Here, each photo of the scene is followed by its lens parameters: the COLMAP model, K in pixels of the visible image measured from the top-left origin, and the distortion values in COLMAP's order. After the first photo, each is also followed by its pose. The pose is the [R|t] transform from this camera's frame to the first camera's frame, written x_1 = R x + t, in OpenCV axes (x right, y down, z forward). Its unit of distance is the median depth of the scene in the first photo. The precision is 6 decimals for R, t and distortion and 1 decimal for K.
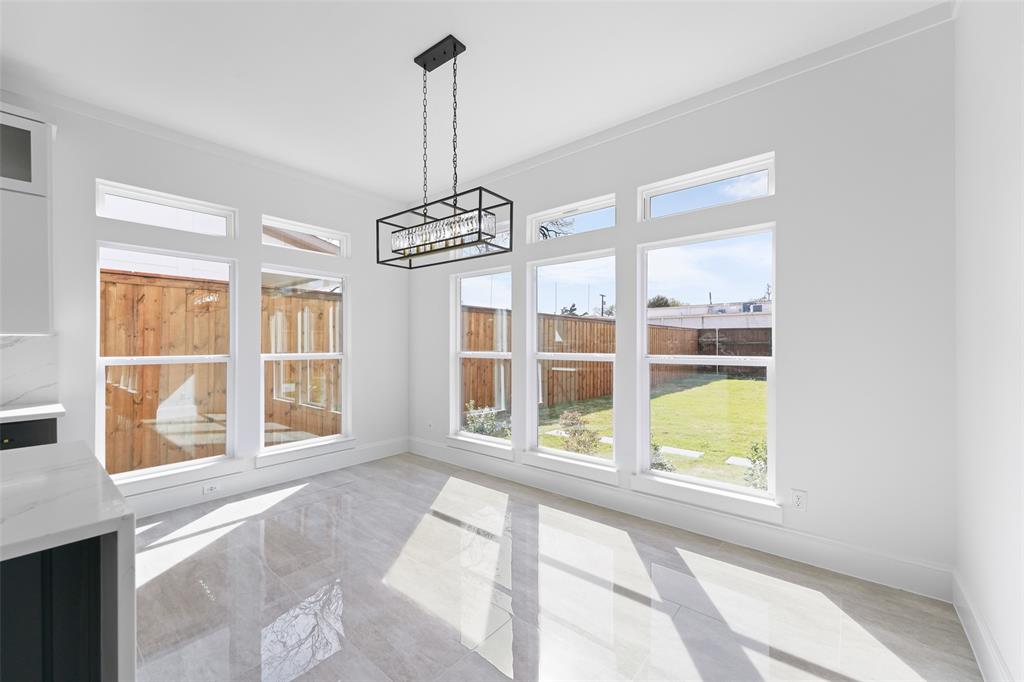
lens RADIAL K [[408.3, 0, 504.9], [0, 408.3, 345.5], [0, 0, 1]] dist [0.001399, -0.000727]
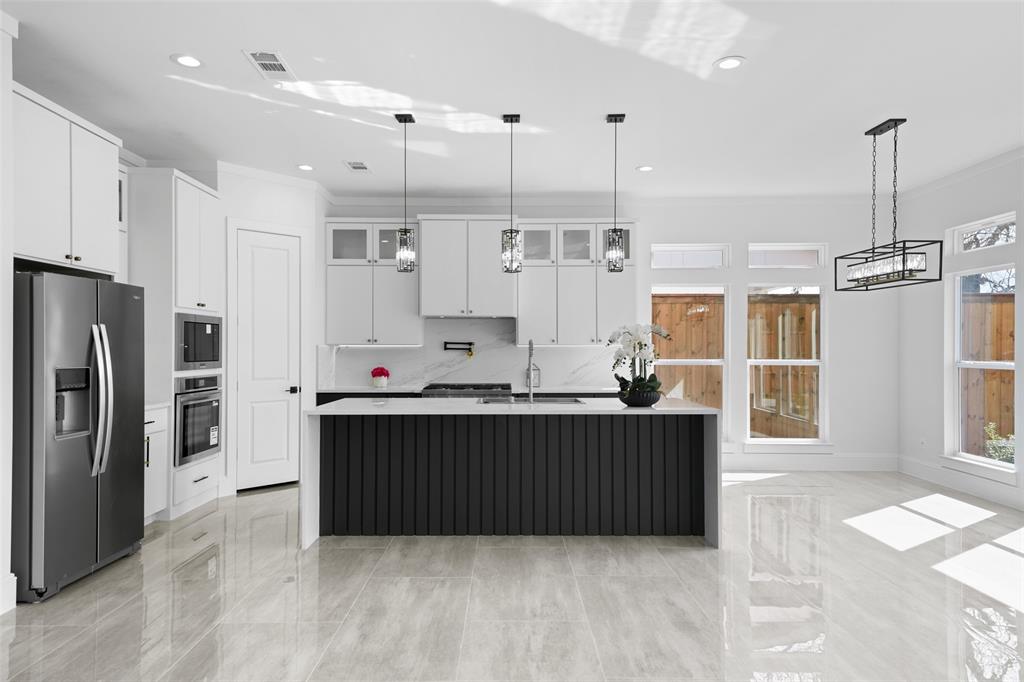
lens RADIAL K [[650.4, 0, 504.2], [0, 650.4, 346.0], [0, 0, 1]] dist [0.013452, 0.002626]
pose [[0.643970, 0.000165, -0.765051, 0.320440], [-0.004310, 0.999985, -0.003412, -0.006482], [0.765039, 0.005495, 0.643961, -0.614503]]
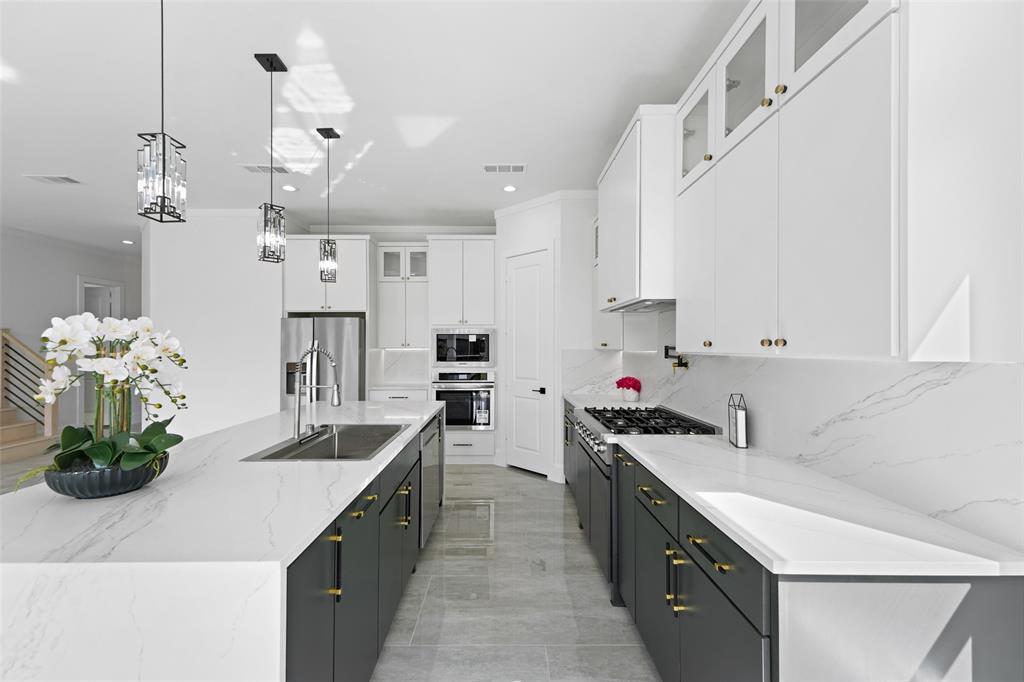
lens RADIAL K [[420.5, 0, 514.4], [0, 420.5, 343.3], [0, 0, 1]] dist [0.002721, 0.000199]
pose [[-0.768476, -0.005251, -0.639858, -0.304110], [-0.003099, 0.999985, -0.004483, -0.020903], [0.639872, -0.001462, -0.768480, 0.554650]]
